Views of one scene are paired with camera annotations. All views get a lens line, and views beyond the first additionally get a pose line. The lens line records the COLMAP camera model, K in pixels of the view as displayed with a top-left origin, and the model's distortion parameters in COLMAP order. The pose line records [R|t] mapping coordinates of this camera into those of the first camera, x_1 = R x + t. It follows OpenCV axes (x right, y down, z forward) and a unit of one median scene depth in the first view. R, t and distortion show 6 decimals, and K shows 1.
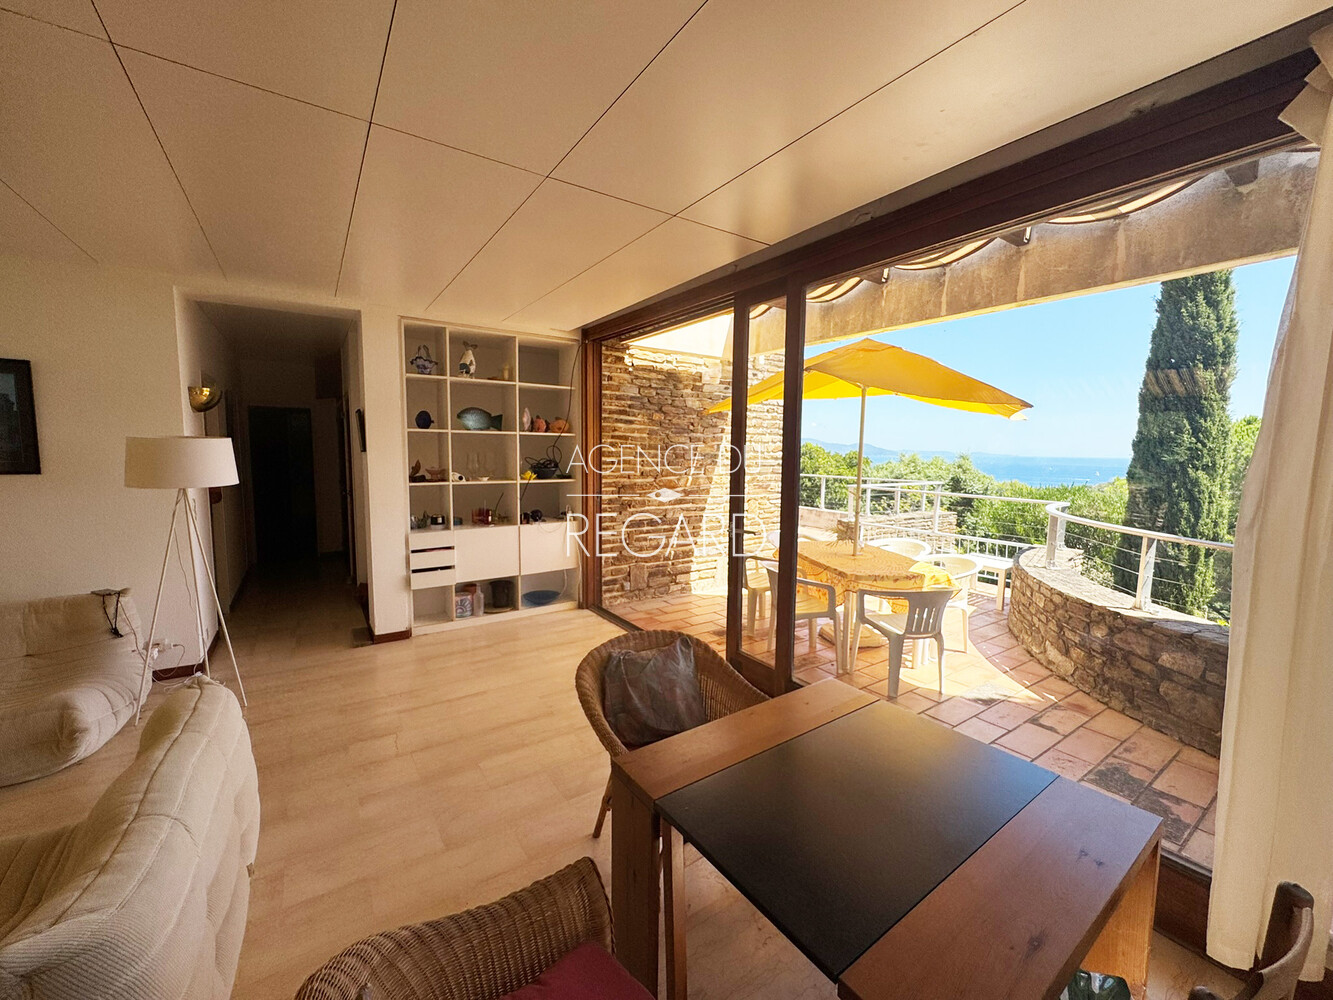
lens RADIAL K [[533.1, 0, 665.5], [0, 533.1, 499.5], [0, 0, 1]] dist [-0.001335, -0.000891]
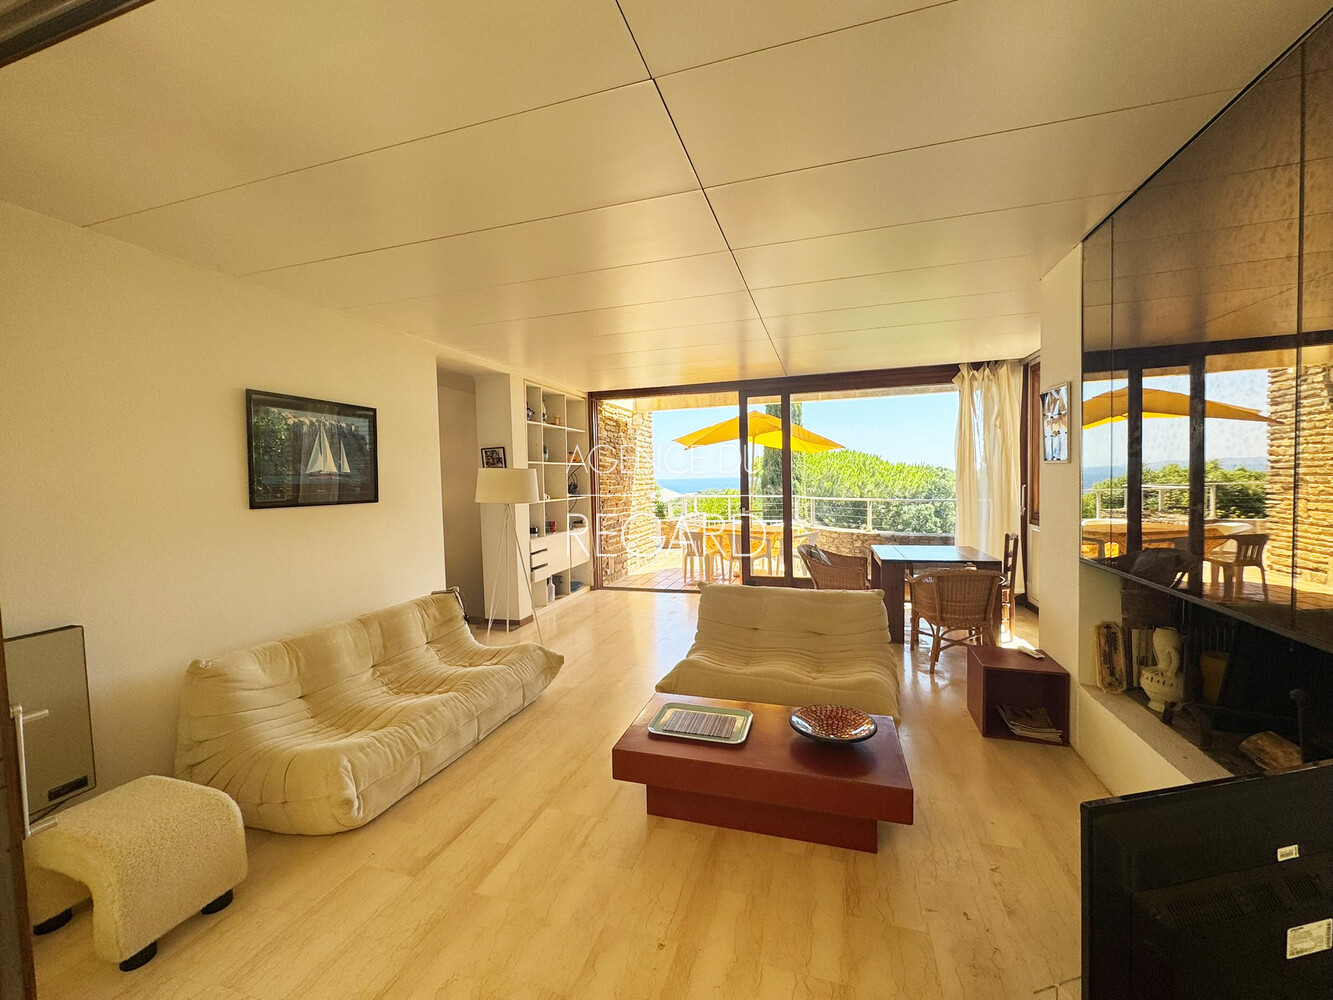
lens RADIAL K [[533.1, 0, 664.1], [0, 533.1, 498.7], [0, 0, 1]] dist [-0.001335, -0.000891]
pose [[0.781117, -0.058643, 0.621625, -0.992031], [0.096471, 0.994960, -0.027359, 0.028160], [-0.616887, 0.081339, 0.782837, -0.236670]]
